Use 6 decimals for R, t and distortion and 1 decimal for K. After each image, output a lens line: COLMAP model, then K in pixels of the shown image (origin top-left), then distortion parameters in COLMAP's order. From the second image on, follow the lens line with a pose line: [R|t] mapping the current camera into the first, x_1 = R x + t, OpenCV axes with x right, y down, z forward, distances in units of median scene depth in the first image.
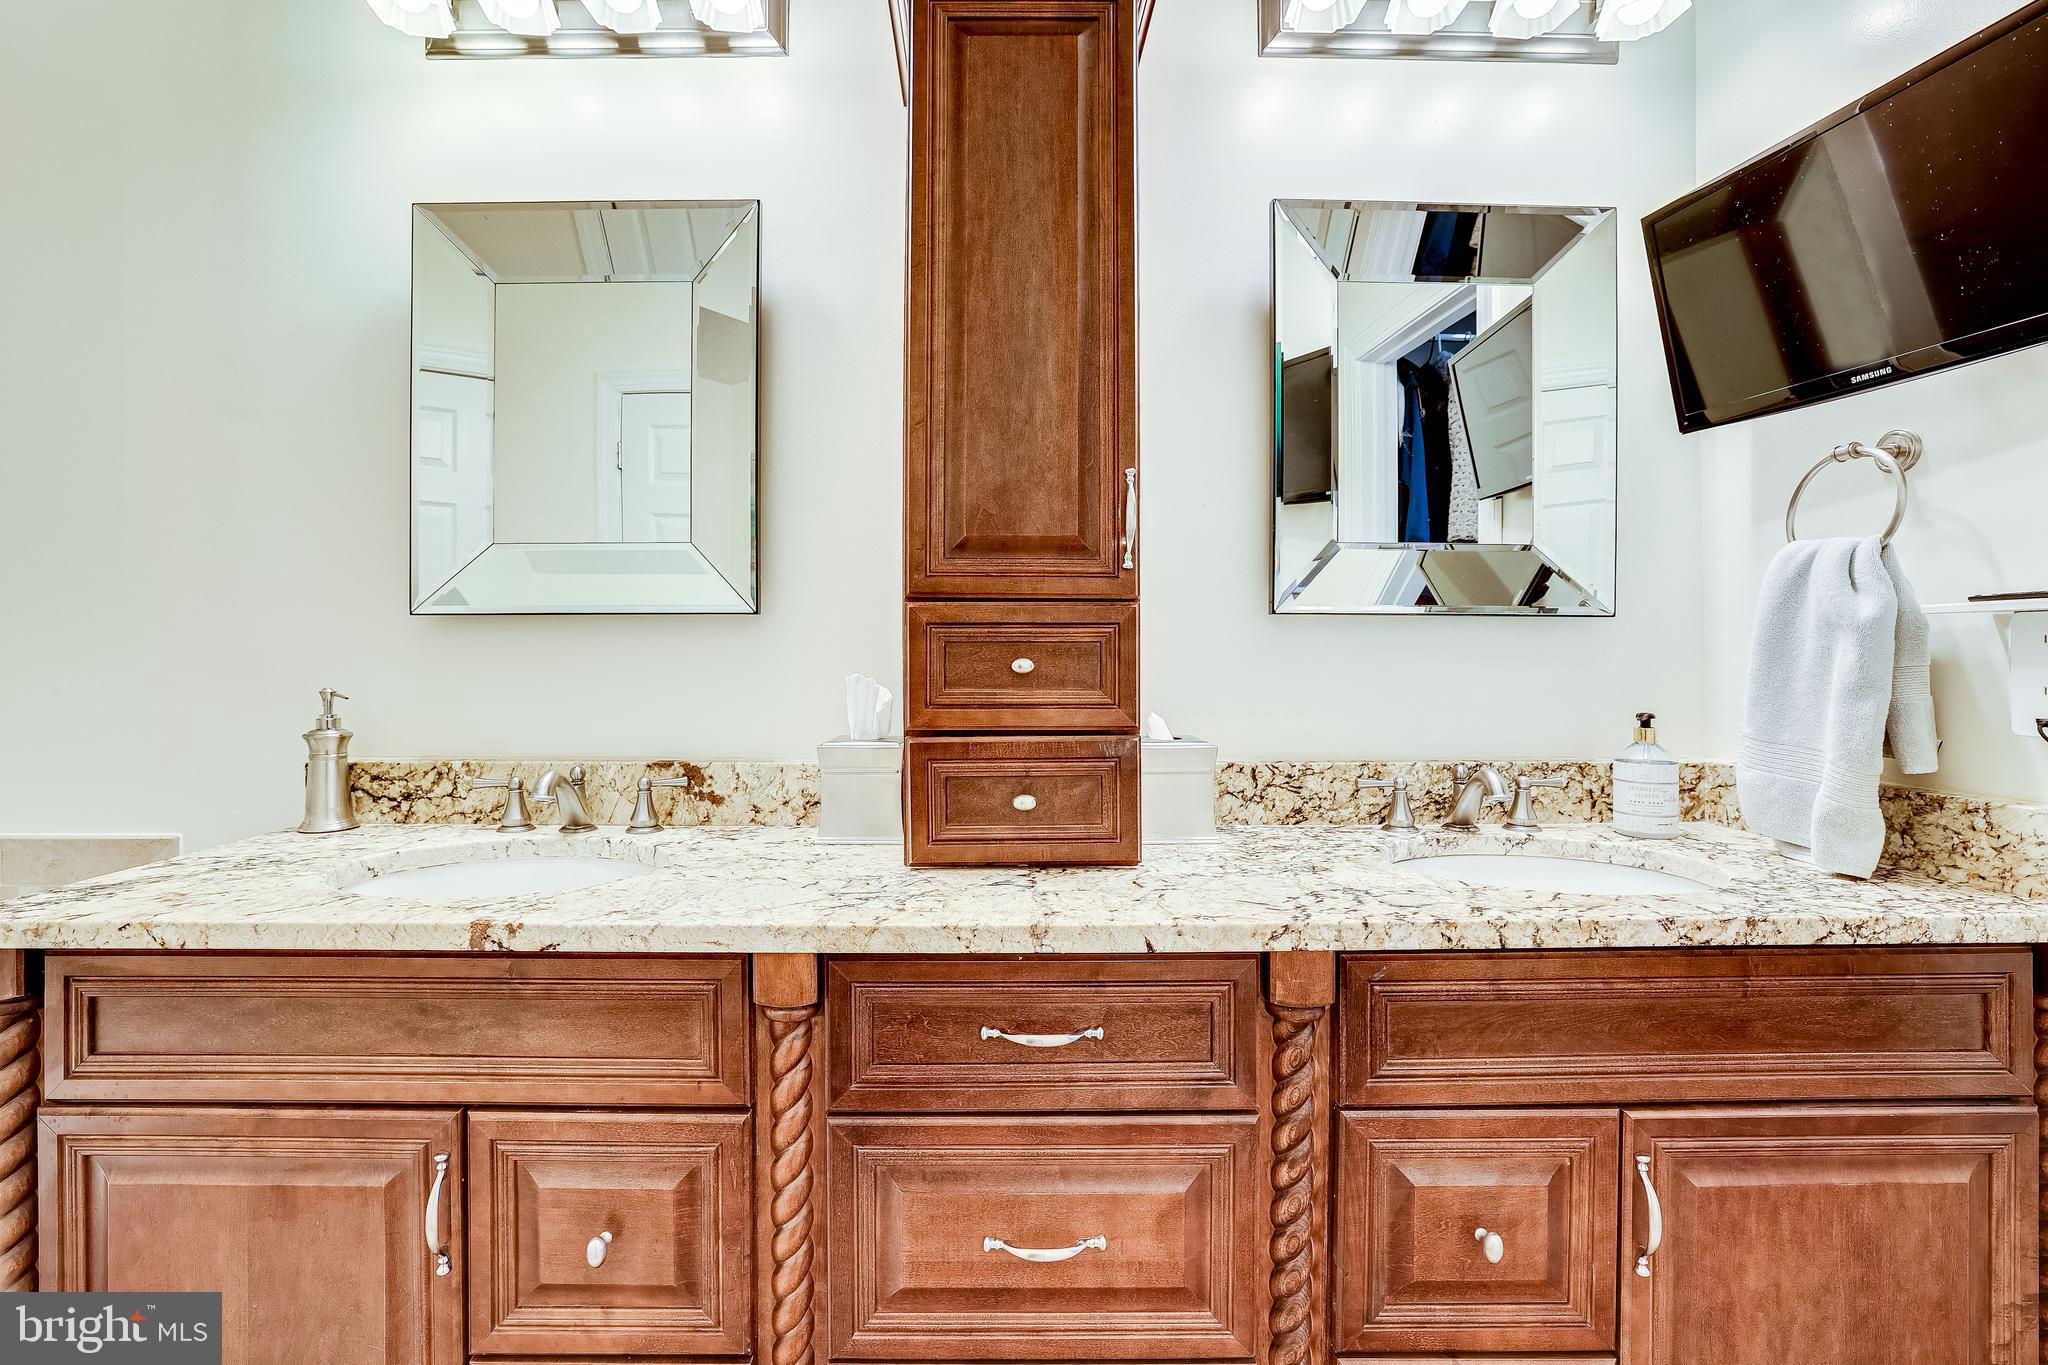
lens RADIAL K [[889.5, 0, 978.2], [0, 889.5, 646.1], [0, 0, 1]] dist [-0.050247, 0.019583]
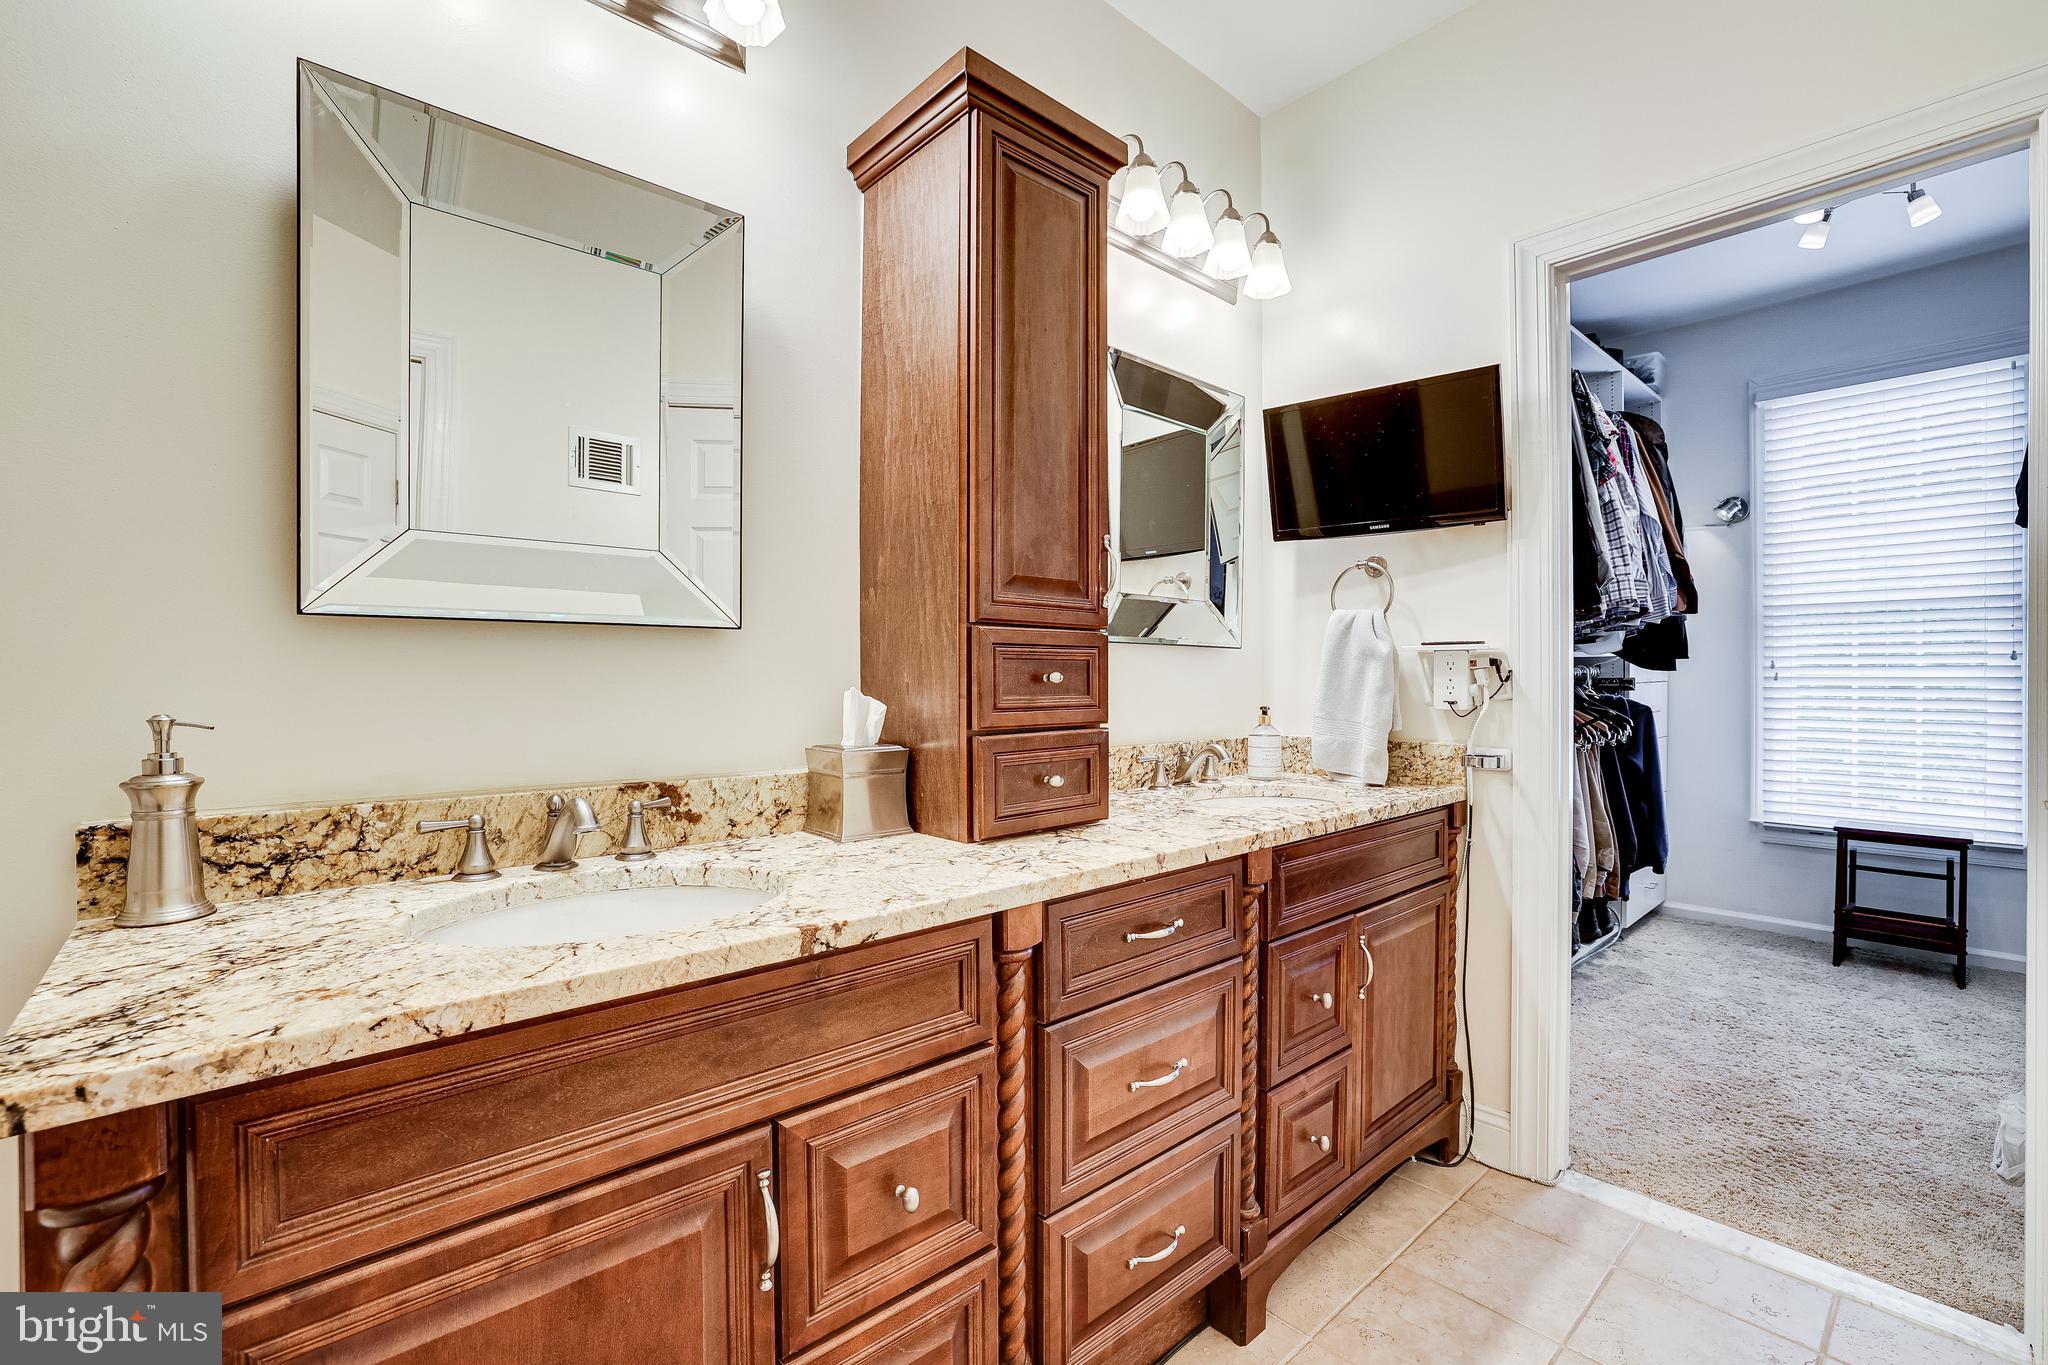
lens RADIAL K [[881.1, 0, 1023.5], [0, 881.1, 672.4], [0, 0, 1]] dist [-0.053490, 0.019436]
pose [[0.750365, 0.002045, 0.661021, -0.829026], [-0.007238, 0.999961, 0.005123, 0.007874], [-0.660984, -0.008629, 0.750350, 0.052862]]
